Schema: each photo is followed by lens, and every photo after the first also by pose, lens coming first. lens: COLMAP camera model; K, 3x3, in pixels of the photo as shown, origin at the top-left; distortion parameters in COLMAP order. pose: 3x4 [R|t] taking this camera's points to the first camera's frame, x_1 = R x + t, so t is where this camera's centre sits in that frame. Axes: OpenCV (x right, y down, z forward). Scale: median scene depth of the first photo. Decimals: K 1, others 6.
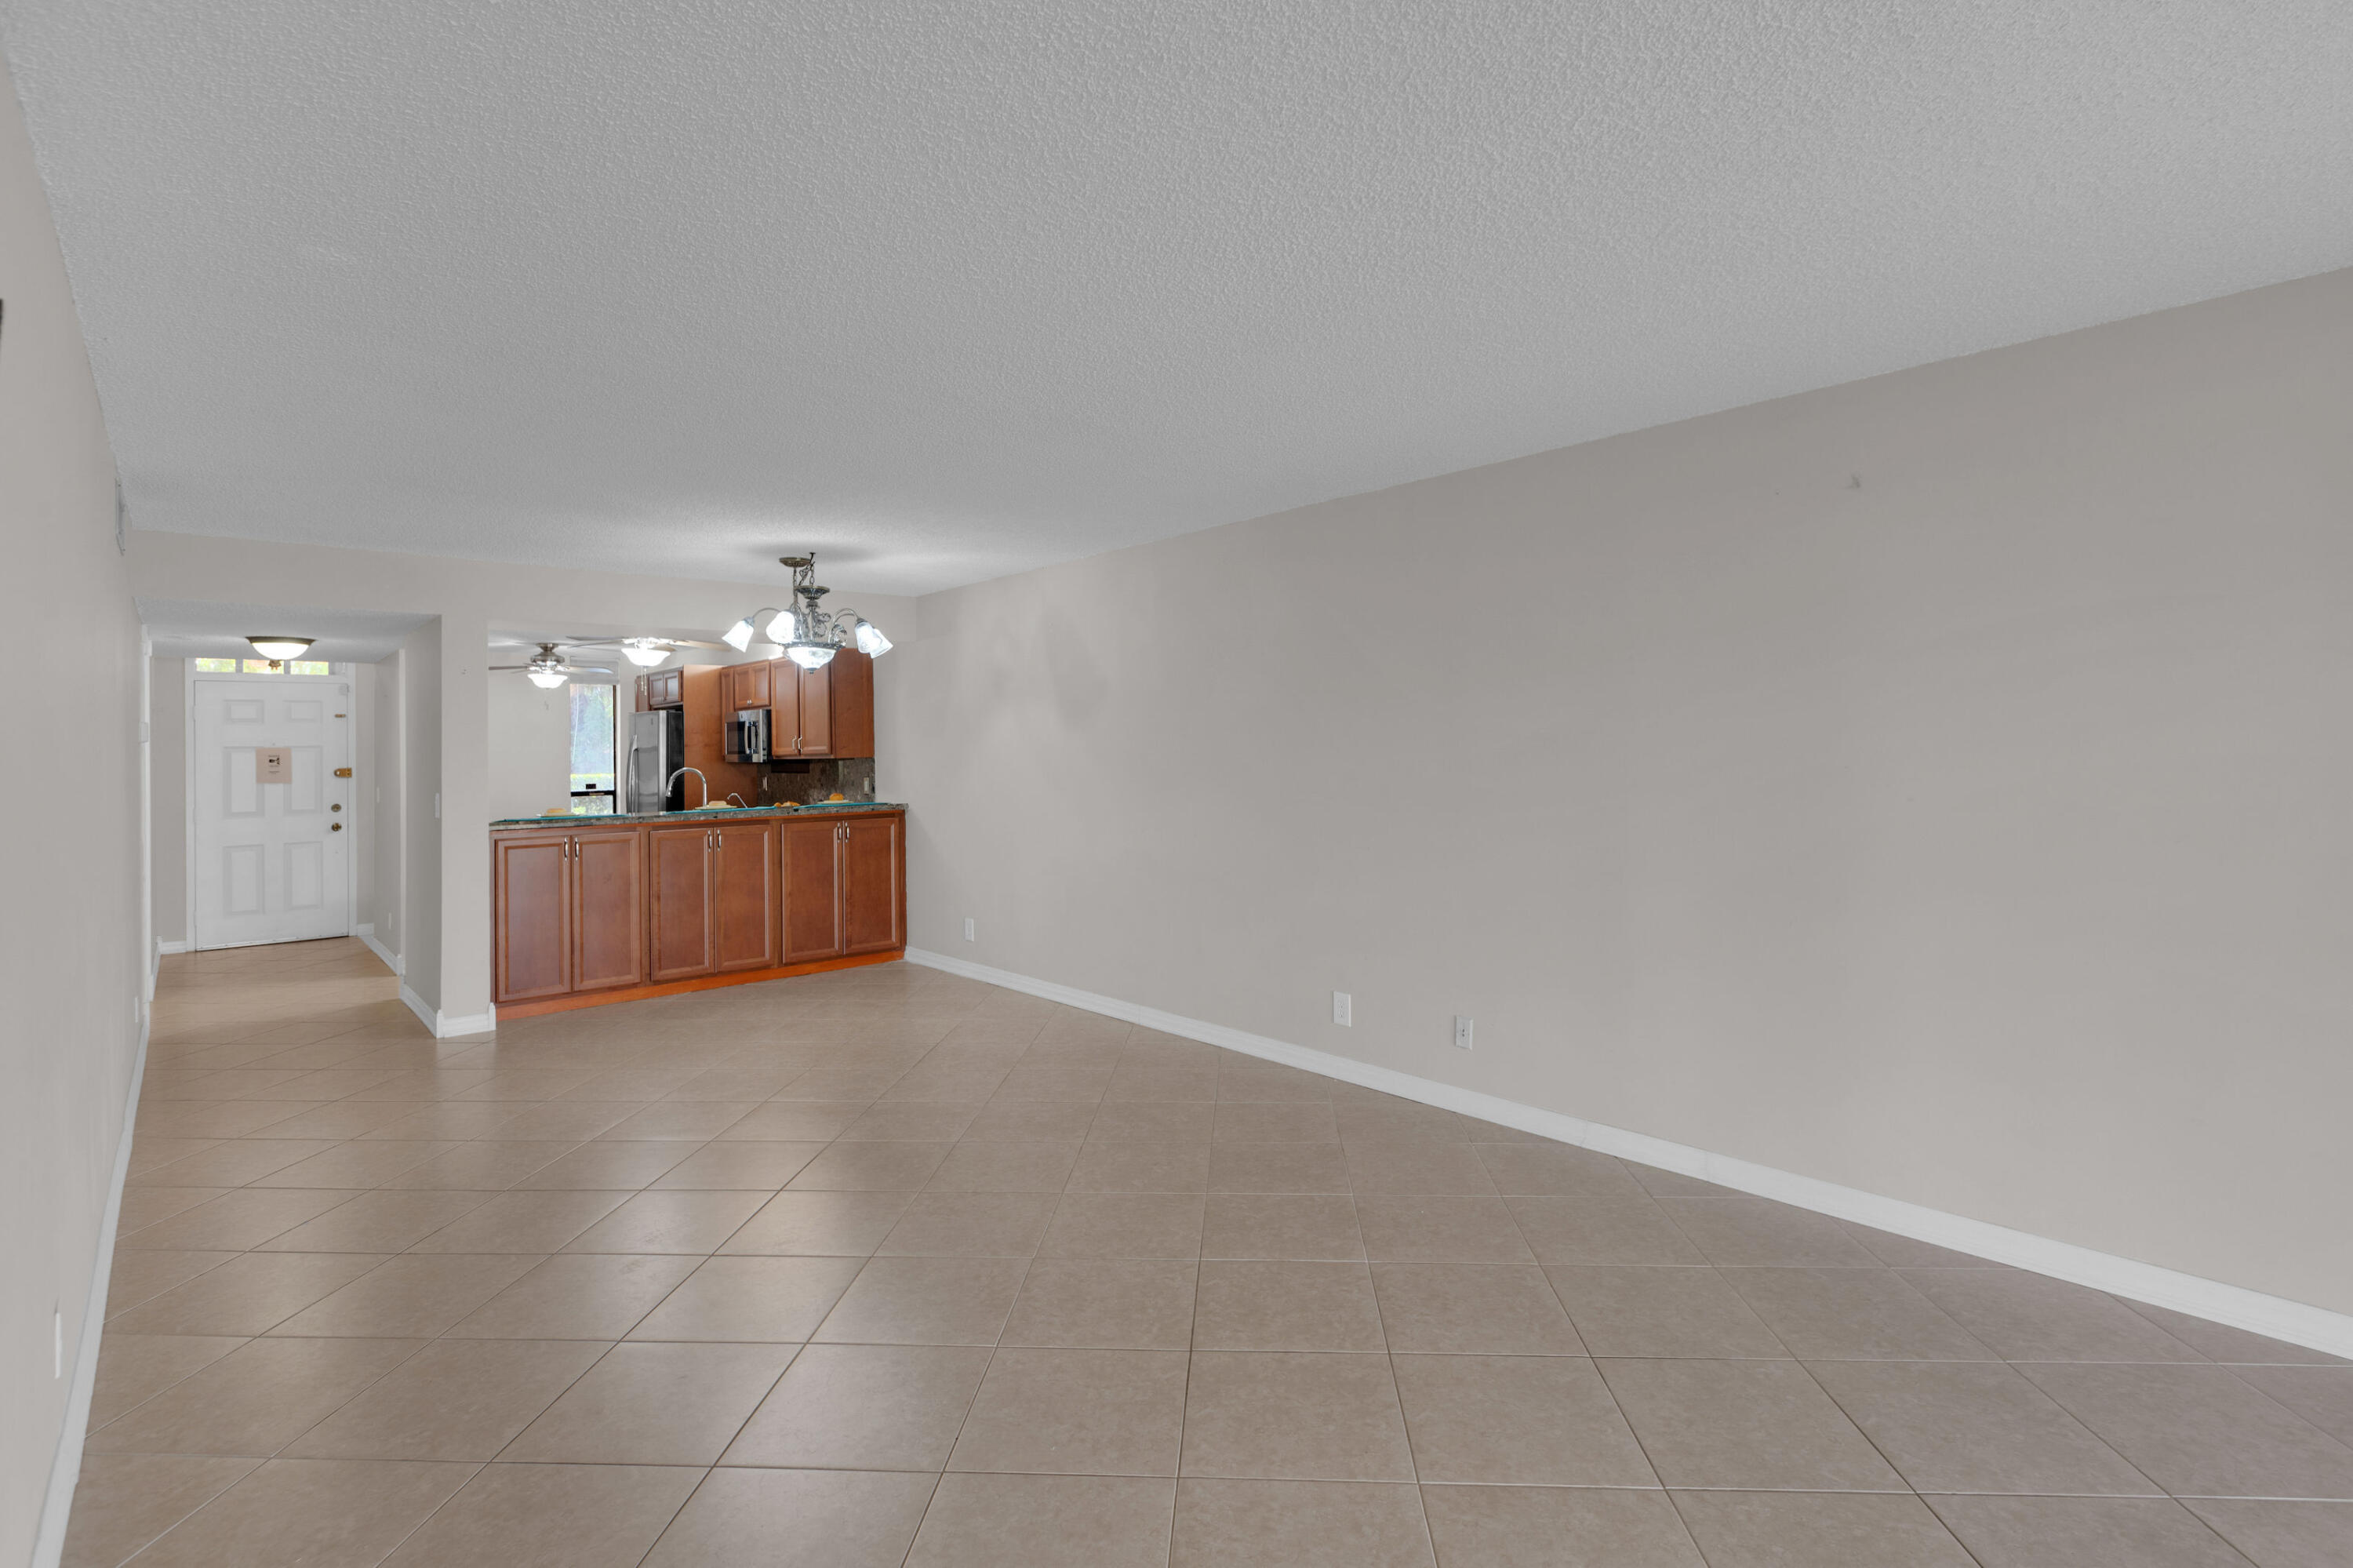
lens RADIAL K [[1120.4, 0, 1169.9], [0, 1120.4, 719.4], [0, 0, 1]] dist [-0.000473, -0.000020]
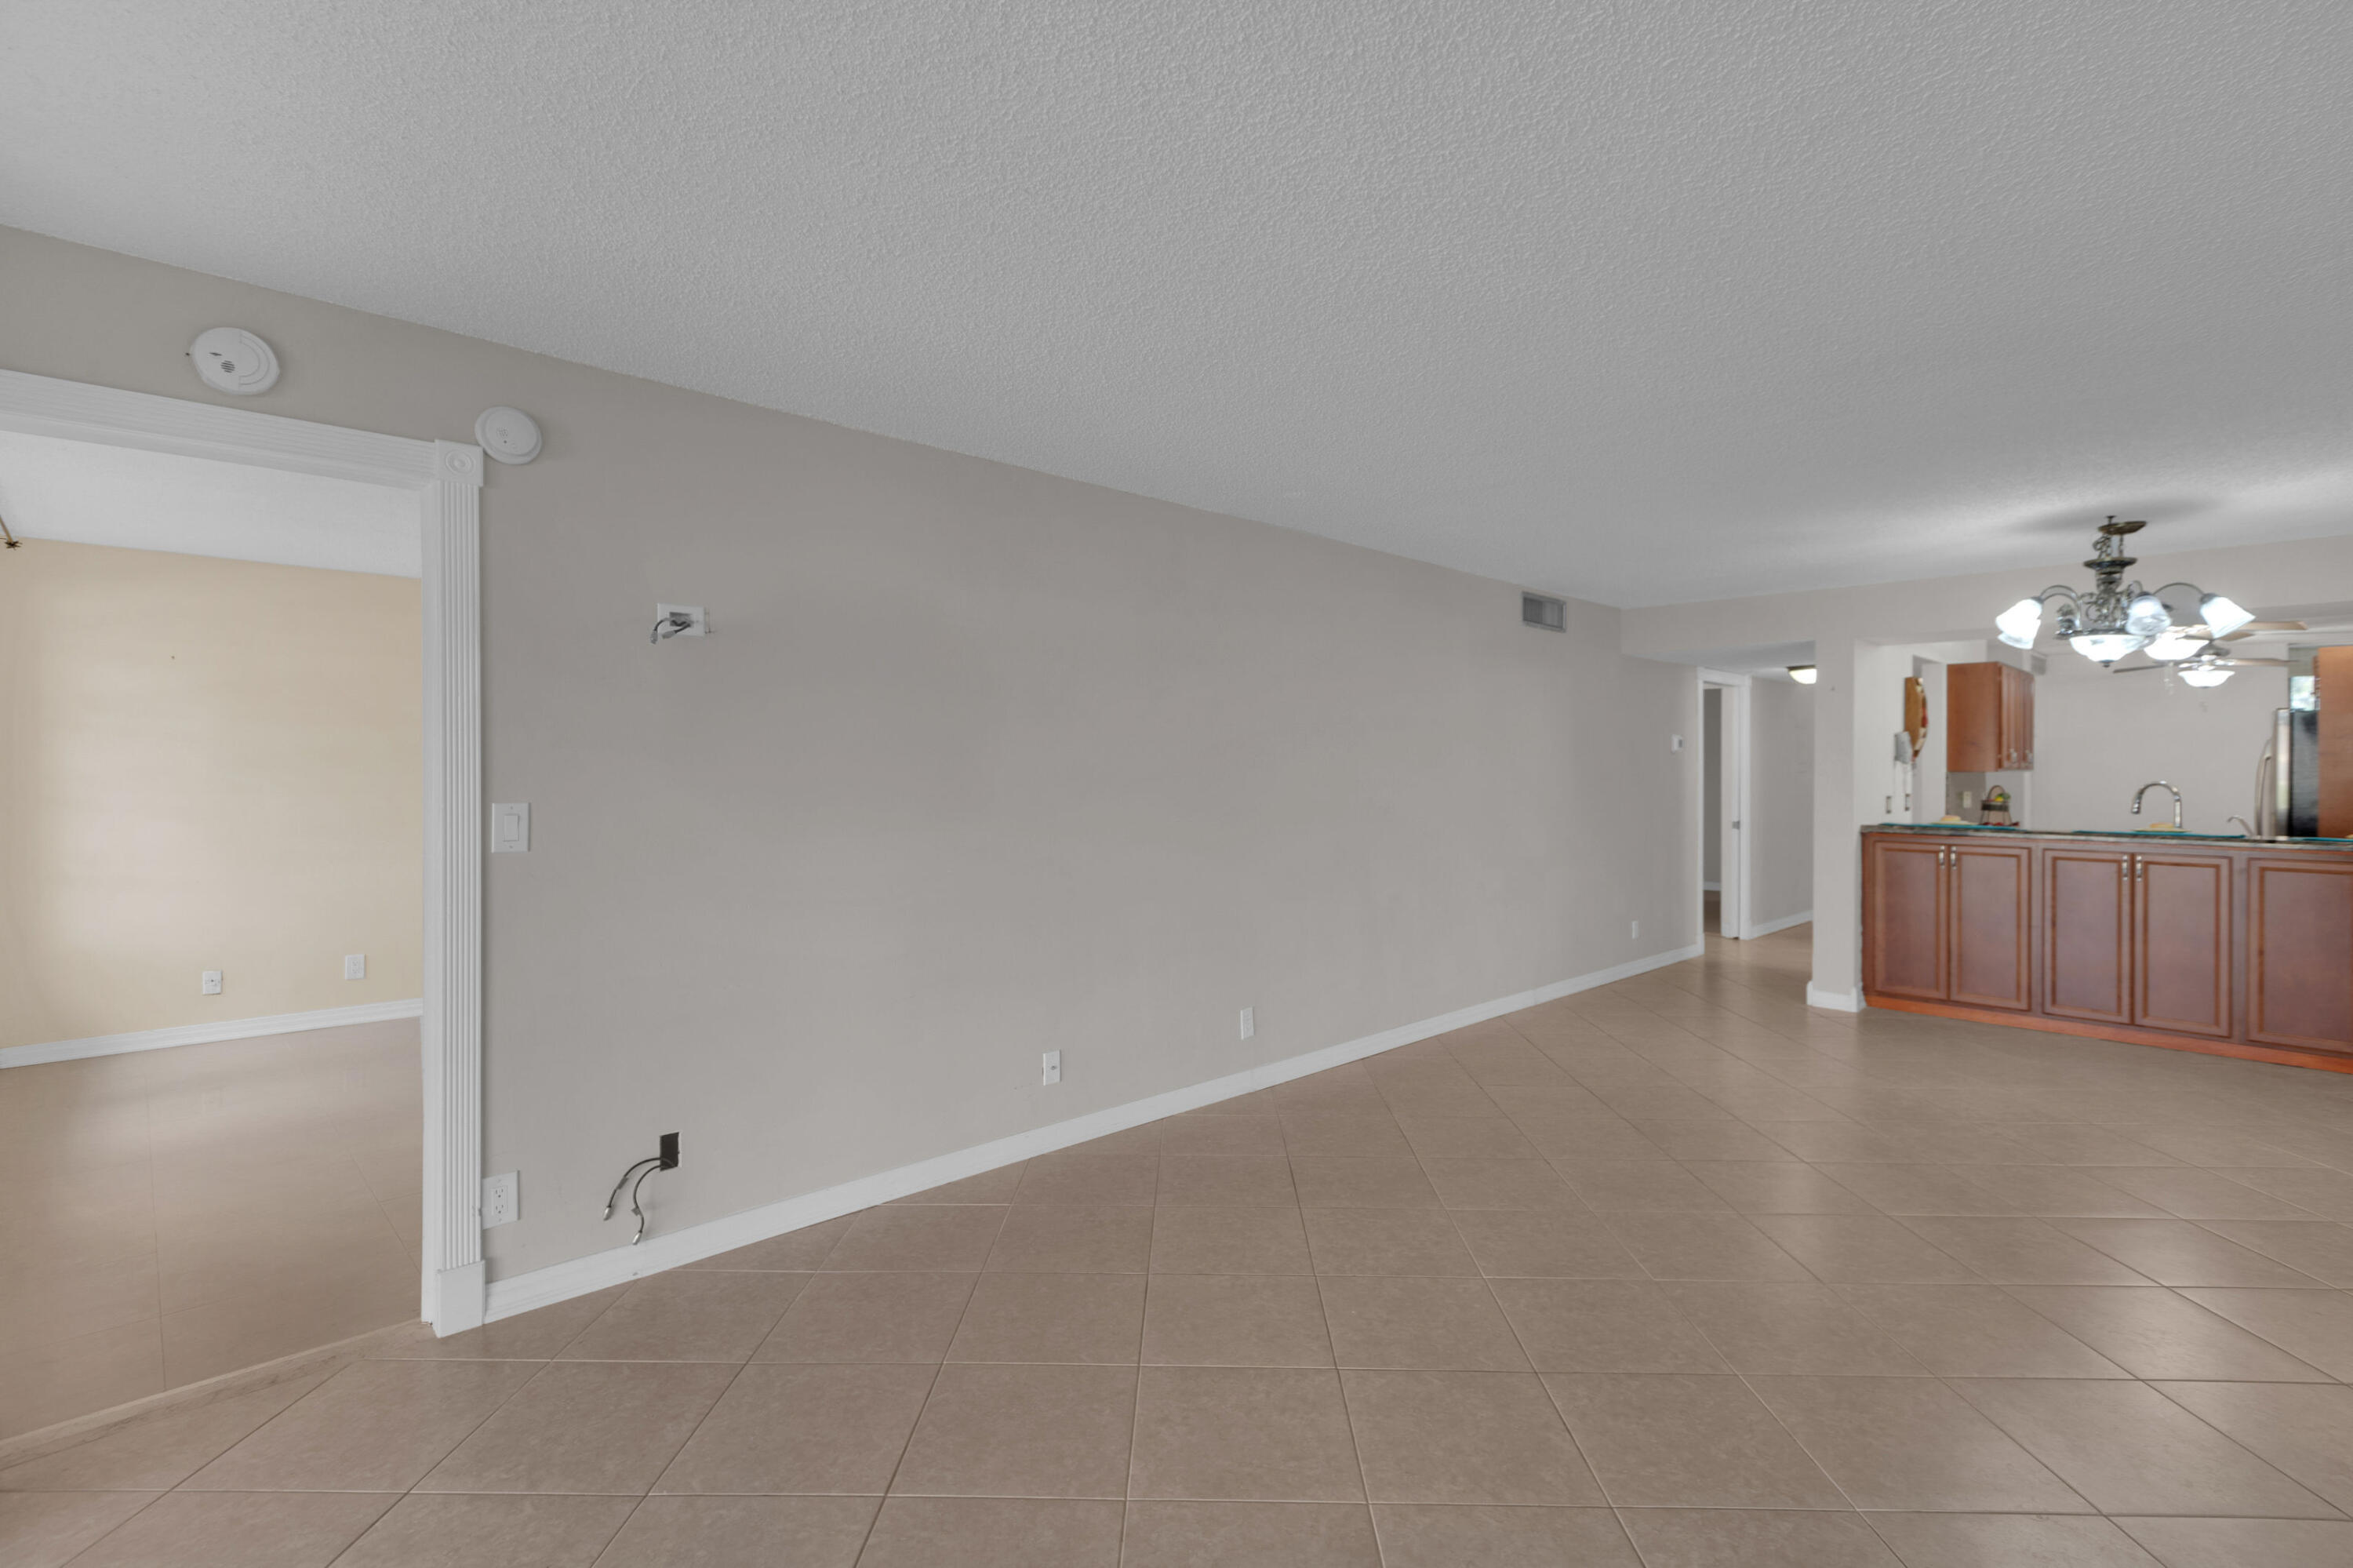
lens RADIAL K [[1080.7, 0, 1180.9], [0, 1080.7, 764.8], [0, 0, 1]] dist [0.000424, 0.000490]
pose [[0.053584, 0.015241, -0.998447, 0.337679], [0.022501, 0.999611, 0.016466, 0.001240], [0.998310, -0.023348, 0.053220, 0.231187]]
